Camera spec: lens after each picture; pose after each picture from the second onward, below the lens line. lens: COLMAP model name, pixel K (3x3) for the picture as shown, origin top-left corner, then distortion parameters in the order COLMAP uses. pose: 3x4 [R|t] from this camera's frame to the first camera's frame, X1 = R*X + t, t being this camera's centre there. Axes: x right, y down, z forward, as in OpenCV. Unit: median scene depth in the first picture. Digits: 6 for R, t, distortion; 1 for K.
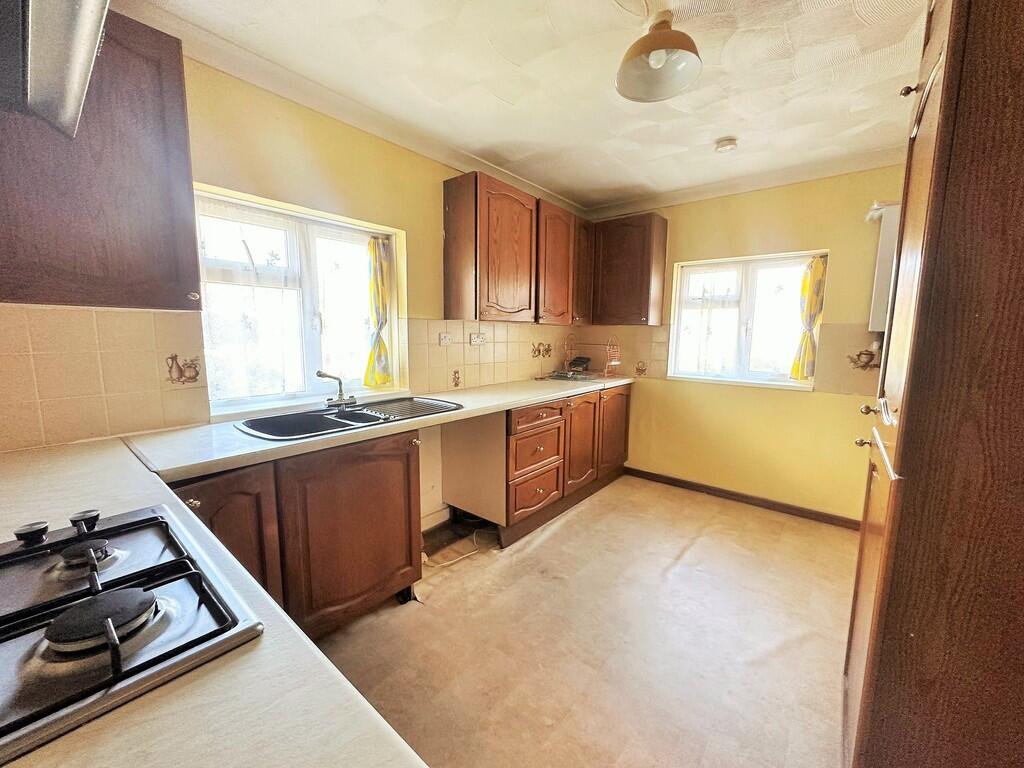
lens RADIAL K [[408.5, 0, 509.1], [0, 408.5, 387.3], [0, 0, 1]] dist [0.001244, 0.000280]
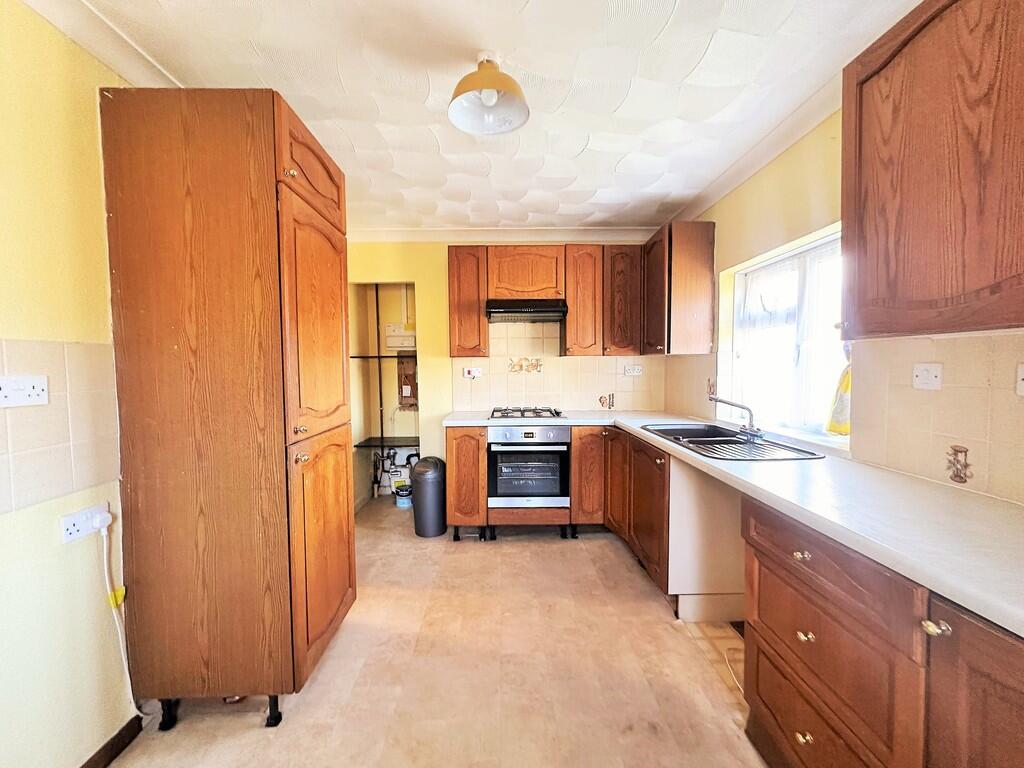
lens RADIAL K [[408.5, 0, 510.7], [0, 408.5, 382.1], [0, 0, 1]] dist [0.001244, 0.000280]
pose [[-0.753112, 0.032146, -0.657106, 0.707191], [-0.072572, 0.988651, 0.131541, -0.177683], [0.653877, 0.146752, -0.742232, 1.323275]]
